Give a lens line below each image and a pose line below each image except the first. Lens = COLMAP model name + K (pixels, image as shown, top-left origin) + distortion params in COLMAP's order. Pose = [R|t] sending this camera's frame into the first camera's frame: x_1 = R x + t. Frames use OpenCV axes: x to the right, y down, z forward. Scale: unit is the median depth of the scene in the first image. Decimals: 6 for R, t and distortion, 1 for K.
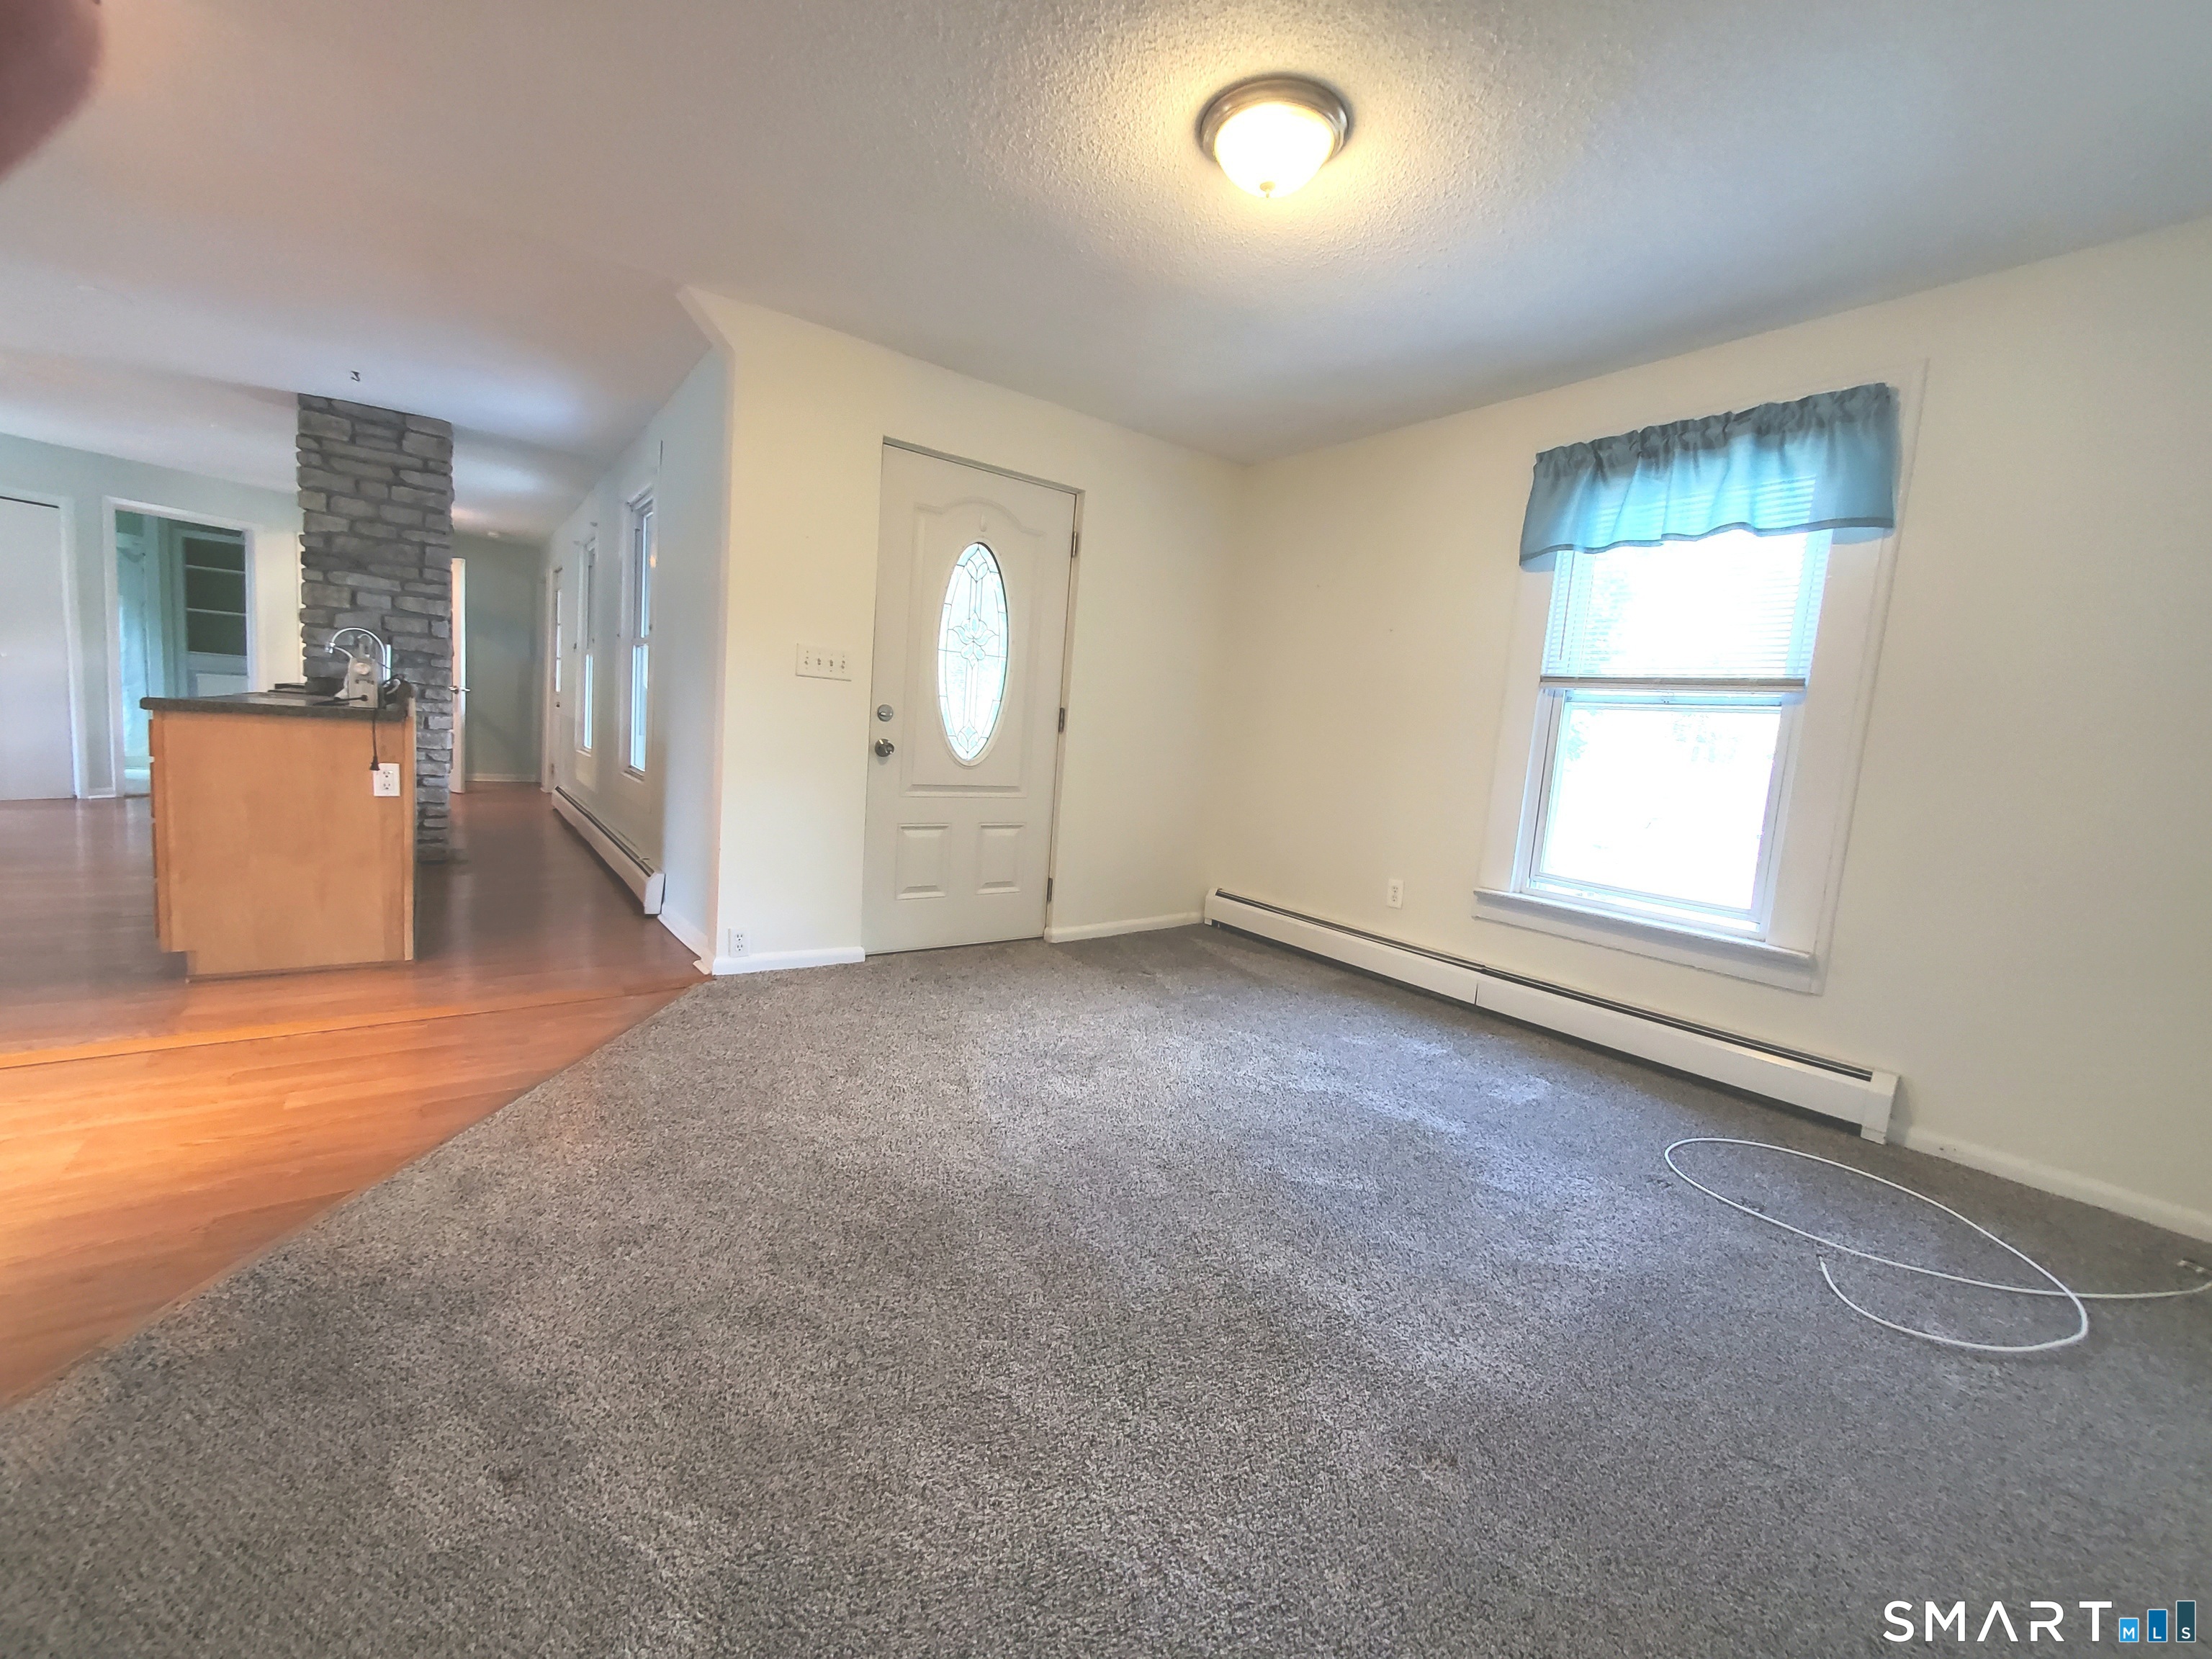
lens RADIAL K [[884.5, 0, 1095.3], [0, 884.5, 827.5], [0, 0, 1]] dist [-0.002282, -0.000124]
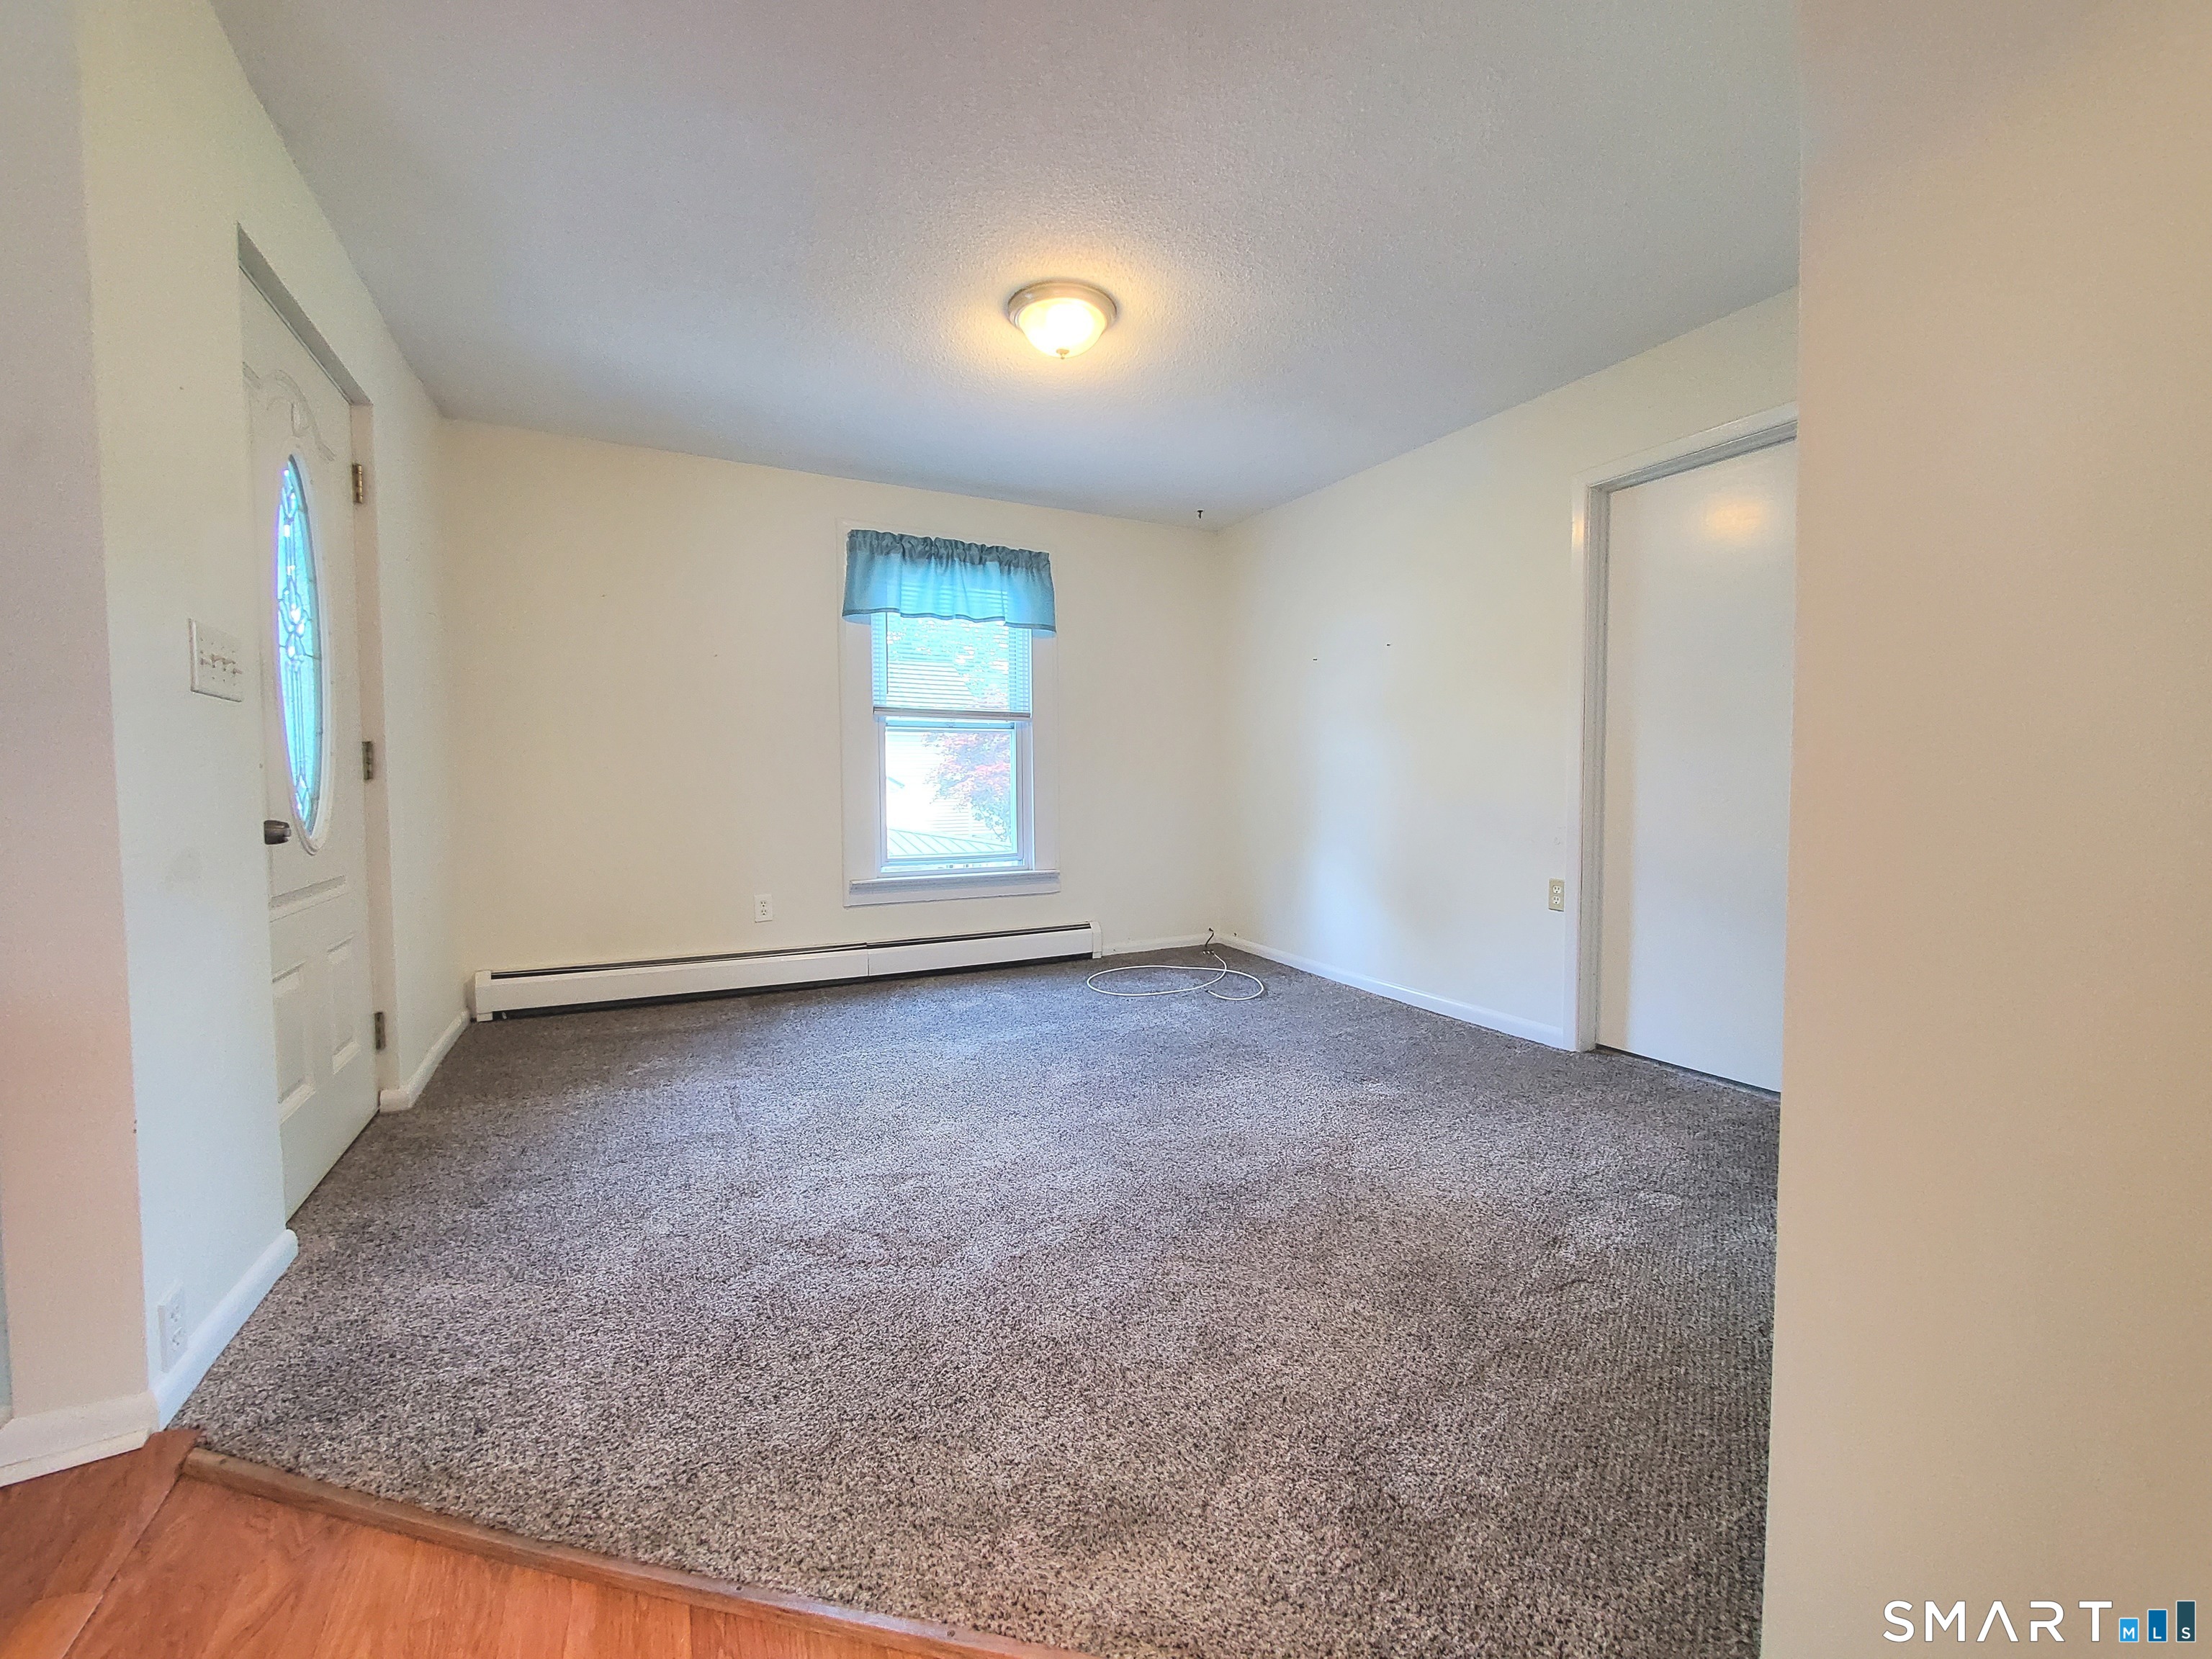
lens RADIAL K [[884.5, 0, 1113.1], [0, 884.5, 824.4], [0, 0, 1]] dist [-0.002282, -0.000124]
pose [[0.152520, -0.122254, 0.980710, -0.817147], [0.127276, 0.986486, 0.103180, -0.103990], [-0.980071, 0.109084, 0.166018, 0.536016]]
